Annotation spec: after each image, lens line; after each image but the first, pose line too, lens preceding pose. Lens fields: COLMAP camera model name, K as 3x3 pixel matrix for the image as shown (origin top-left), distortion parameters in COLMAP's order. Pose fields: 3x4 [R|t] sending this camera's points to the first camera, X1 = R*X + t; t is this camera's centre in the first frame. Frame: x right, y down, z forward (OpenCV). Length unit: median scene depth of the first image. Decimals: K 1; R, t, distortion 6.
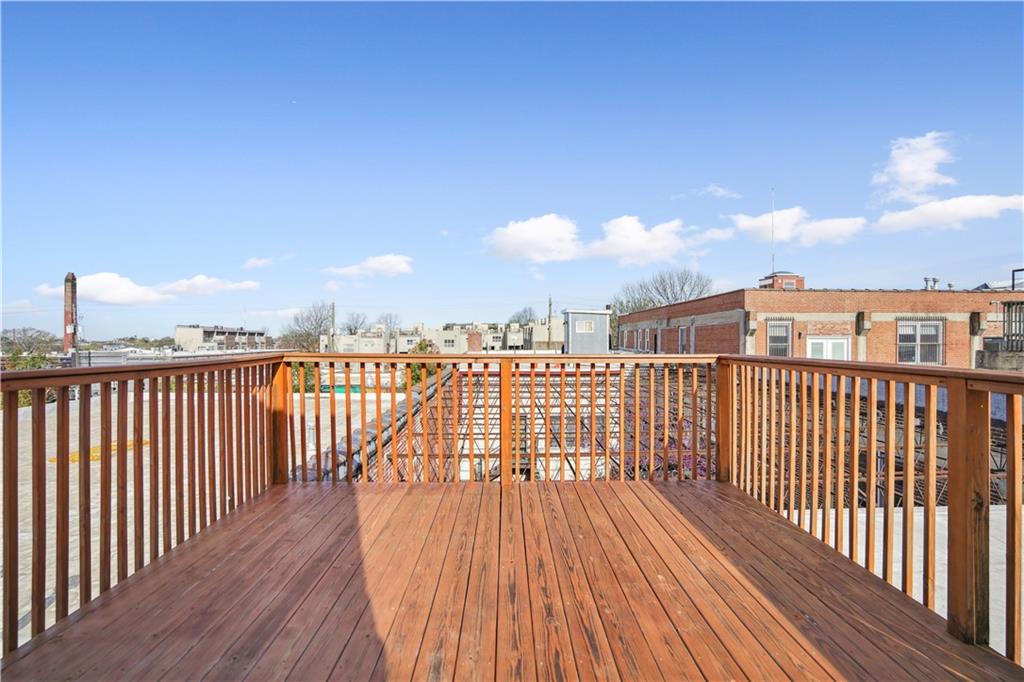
lens RADIAL K [[508.0, 0, 513.0], [0, 508.0, 345.4], [0, 0, 1]] dist [-0.006971, 0.005268]
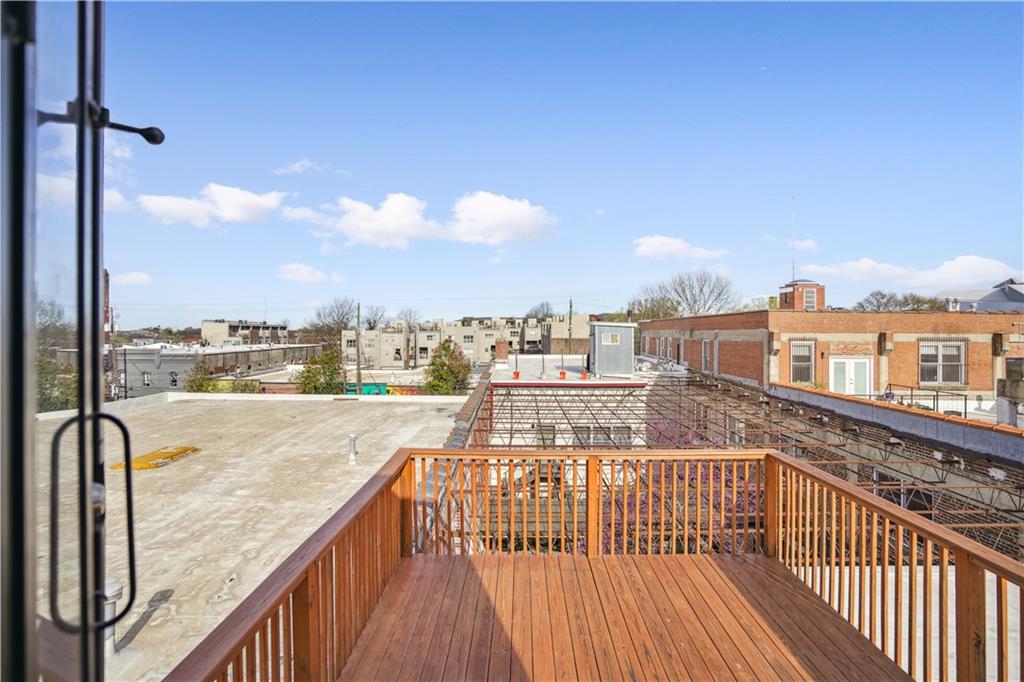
lens RADIAL K [[508.0, 0, 505.7], [0, 508.0, 334.2], [0, 0, 1]] dist [-0.006971, 0.005268]
pose [[0.999336, -0.005565, -0.036012, -0.045459], [0.005842, 0.999954, 0.007589, -0.072495], [0.035968, -0.007794, 0.999323, -0.060531]]
